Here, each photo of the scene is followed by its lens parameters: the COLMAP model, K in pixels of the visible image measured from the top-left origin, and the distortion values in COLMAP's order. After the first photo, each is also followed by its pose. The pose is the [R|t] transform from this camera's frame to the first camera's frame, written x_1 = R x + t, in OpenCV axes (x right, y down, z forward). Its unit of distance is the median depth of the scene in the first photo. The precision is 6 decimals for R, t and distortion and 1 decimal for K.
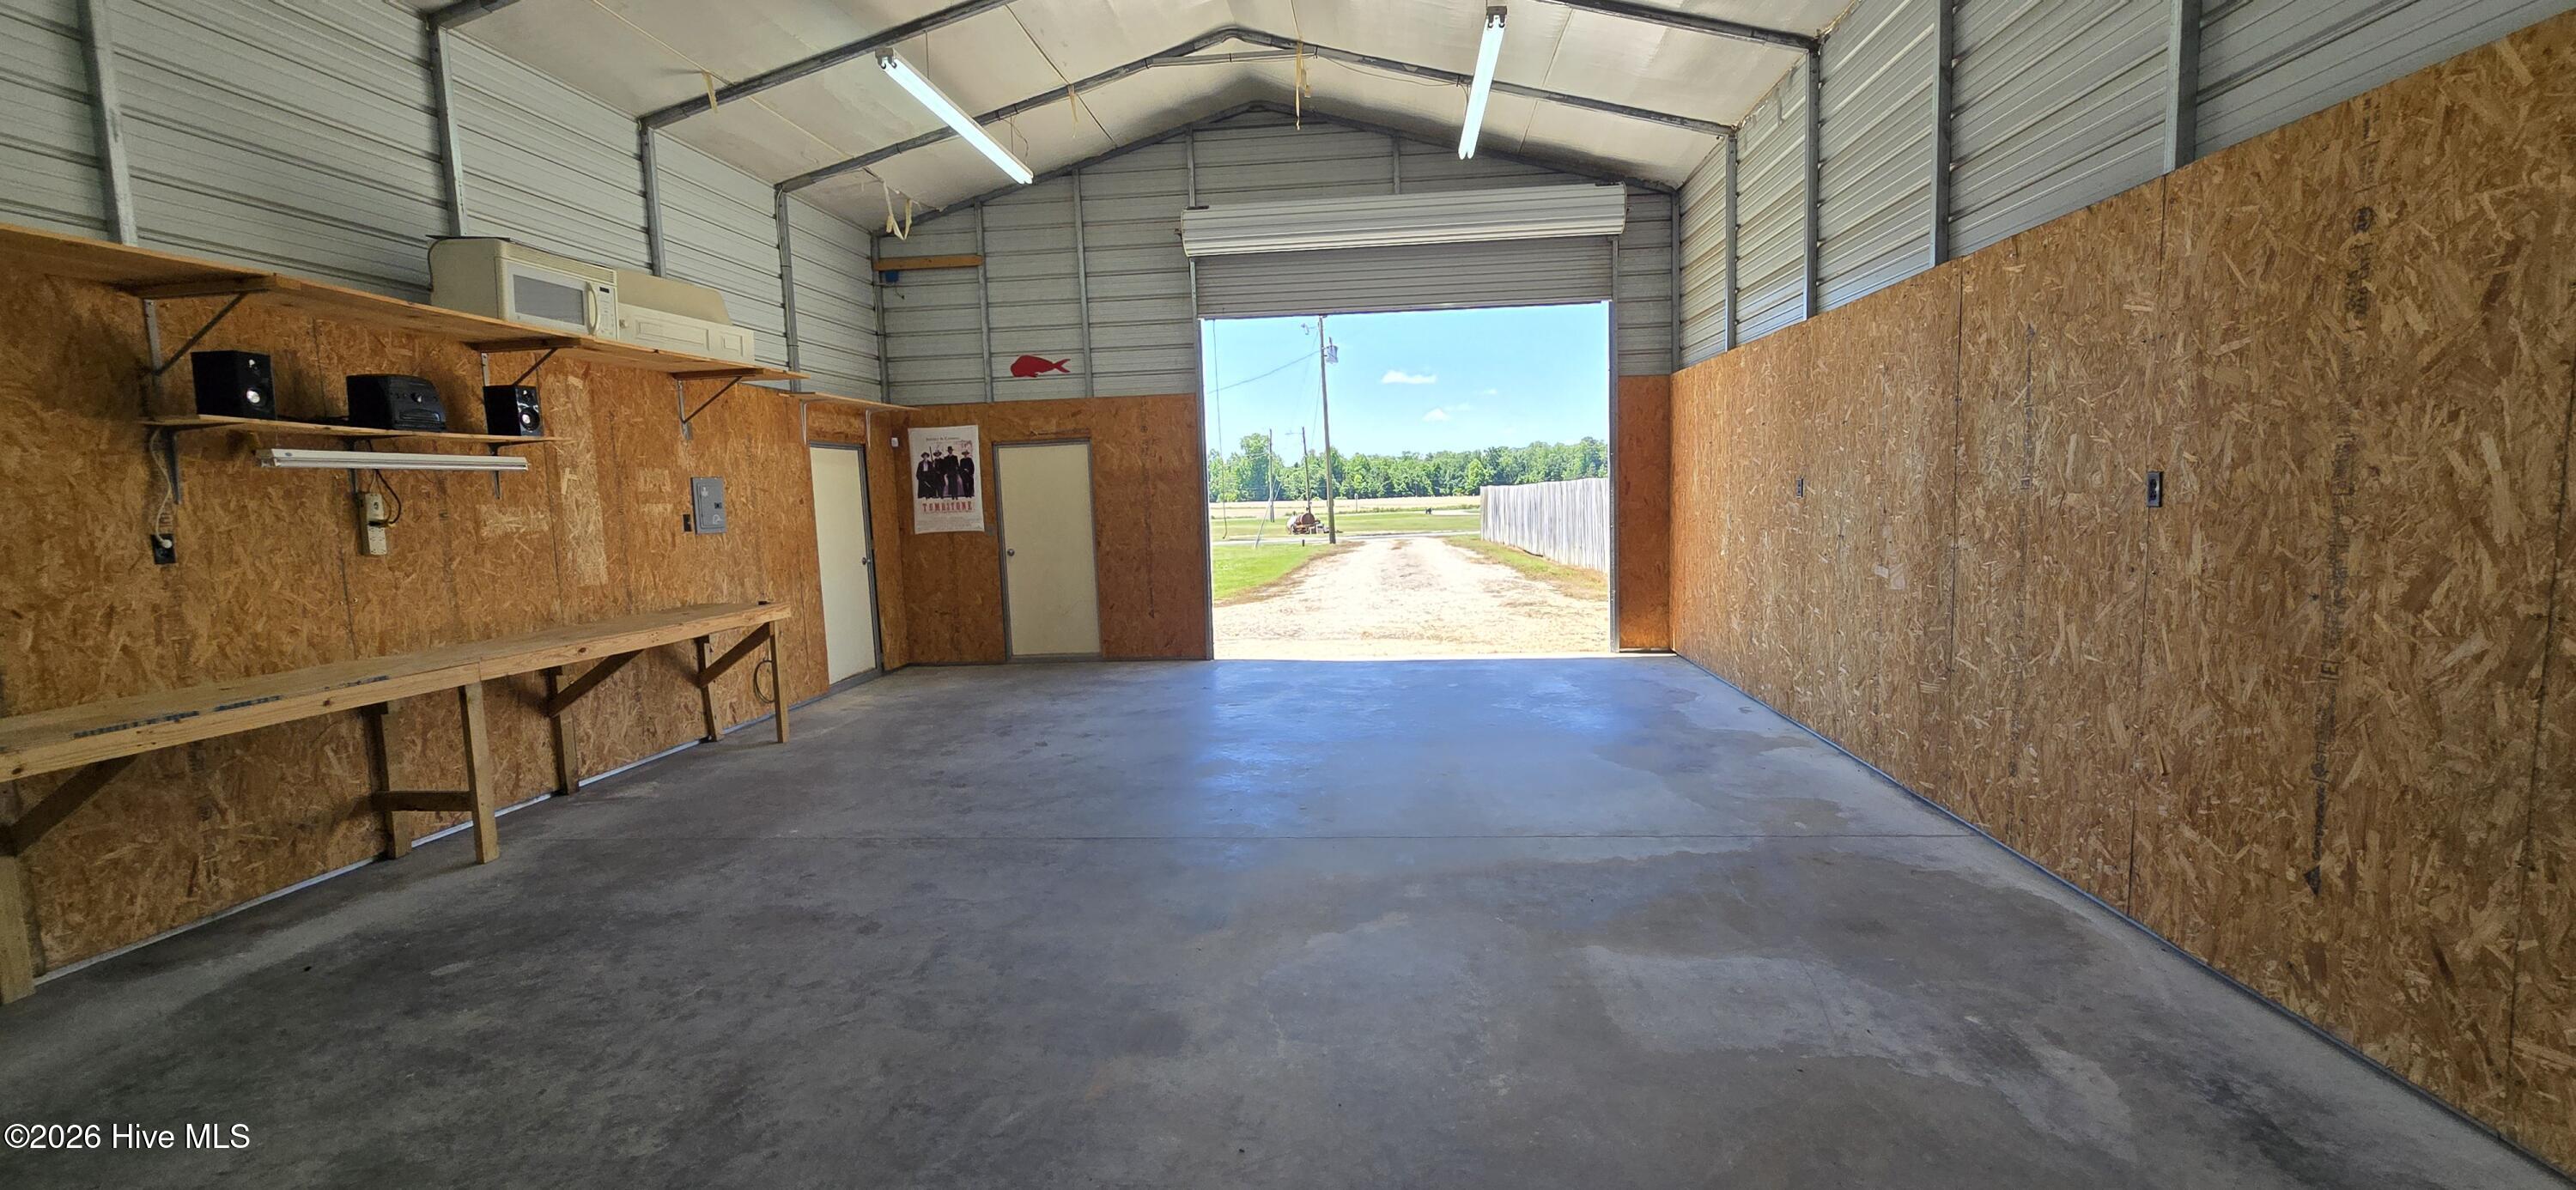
lens RADIAL K [[1060.5, 0, 1290.8], [0, 1060.5, 591.8], [0, 0, 1]] dist [-0.003015, -0.000081]
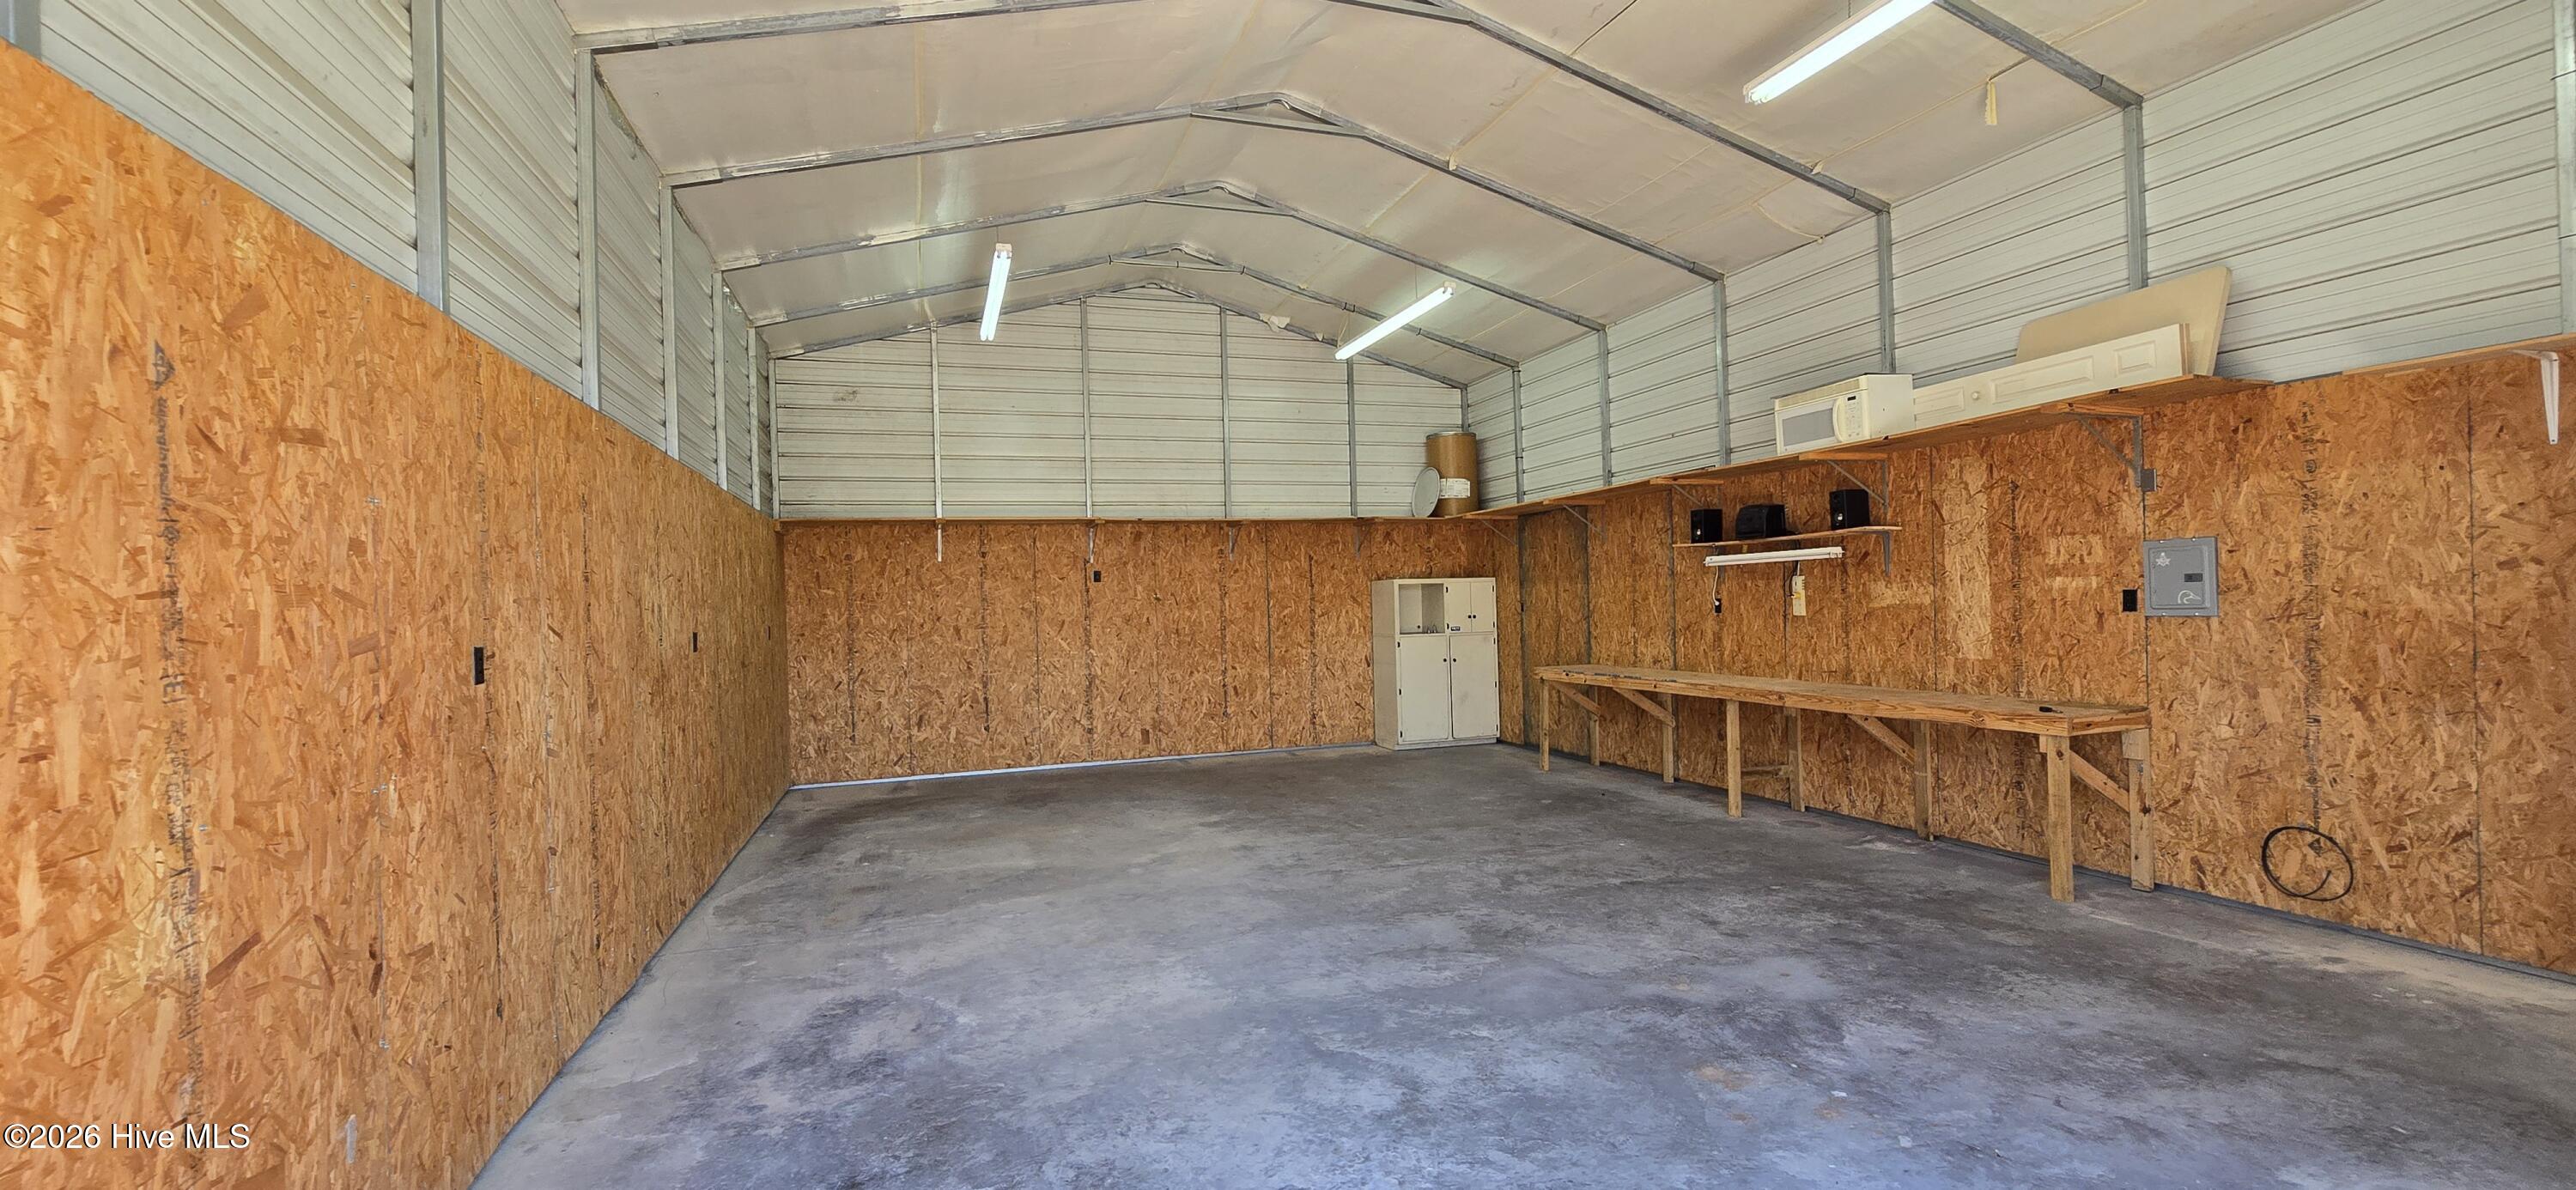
lens RADIAL K [[1060.5, 0, 1286.6], [0, 1060.5, 599.4], [0, 0, 1]] dist [-0.003015, -0.000081]
pose [[-0.908030, 0.056383, -0.415094, 0.376955], [0.018526, 0.995336, 0.094672, -0.180930], [0.418496, 0.078275, -0.904840, 1.730554]]
